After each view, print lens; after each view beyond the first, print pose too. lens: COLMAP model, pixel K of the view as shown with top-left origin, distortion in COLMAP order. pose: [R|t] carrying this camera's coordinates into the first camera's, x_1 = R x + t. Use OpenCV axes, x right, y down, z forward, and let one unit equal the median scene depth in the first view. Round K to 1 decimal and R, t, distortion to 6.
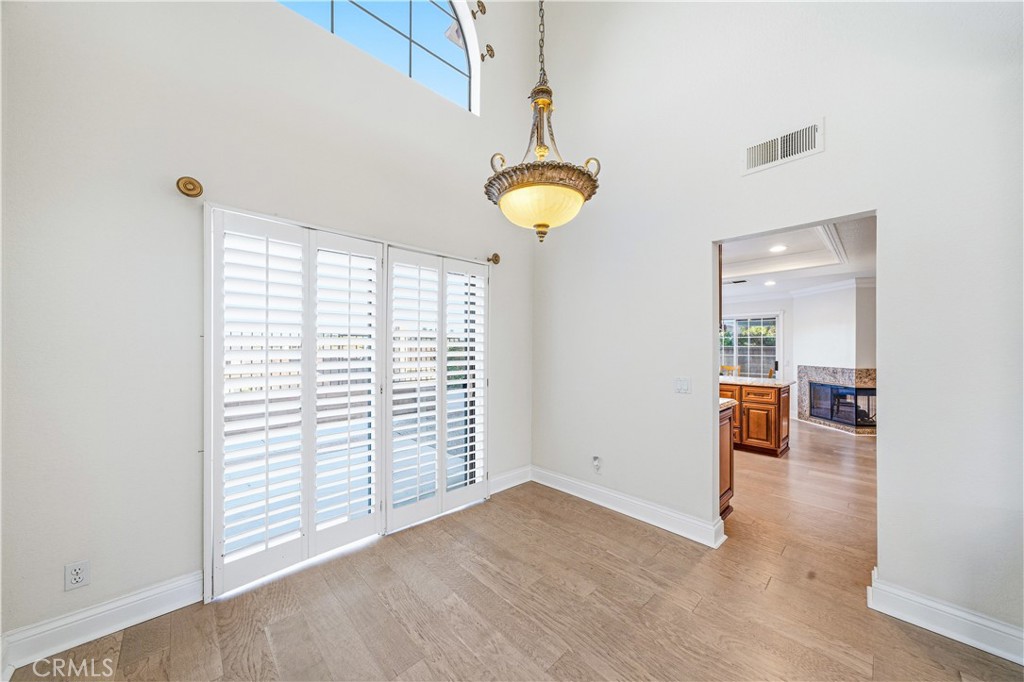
lens RADIAL K [[351.6, 0, 512.6], [0, 351.6, 344.9], [0, 0, 1]] dist [-0.001631, 0.000035]
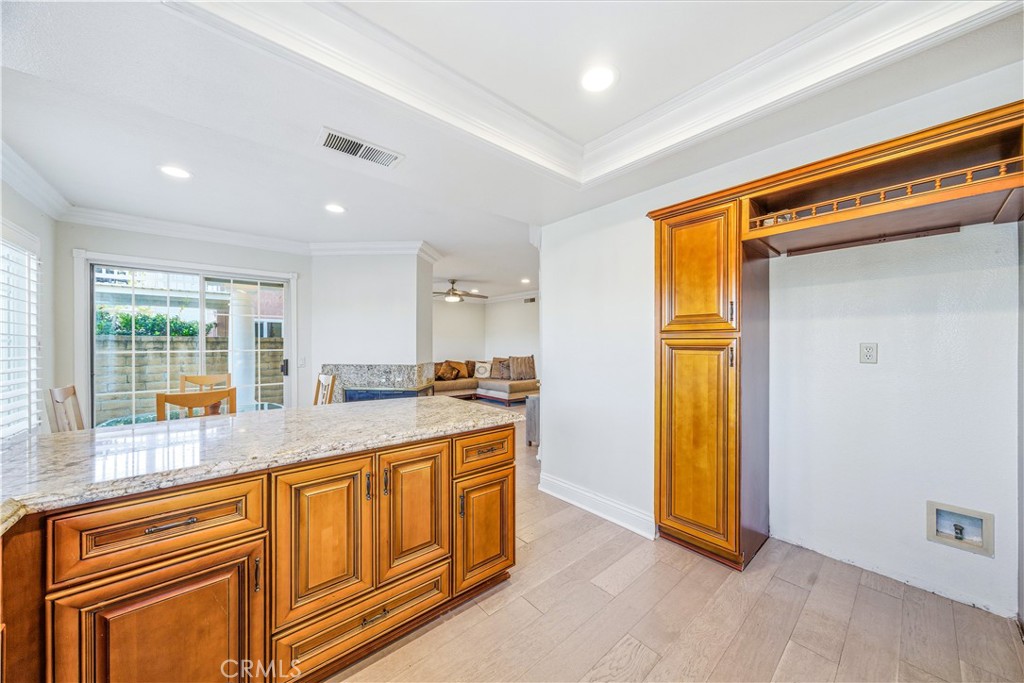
lens RADIAL K [[351.6, 0, 512.6], [0, 351.6, 345.4], [0, 0, 1]] dist [-0.001631, 0.000035]
pose [[0.055123, -0.011988, 0.998408, 0.243463], [-0.006358, 0.999903, 0.012357, 0.016116], [-0.998459, -0.007029, 0.055041, 0.744501]]
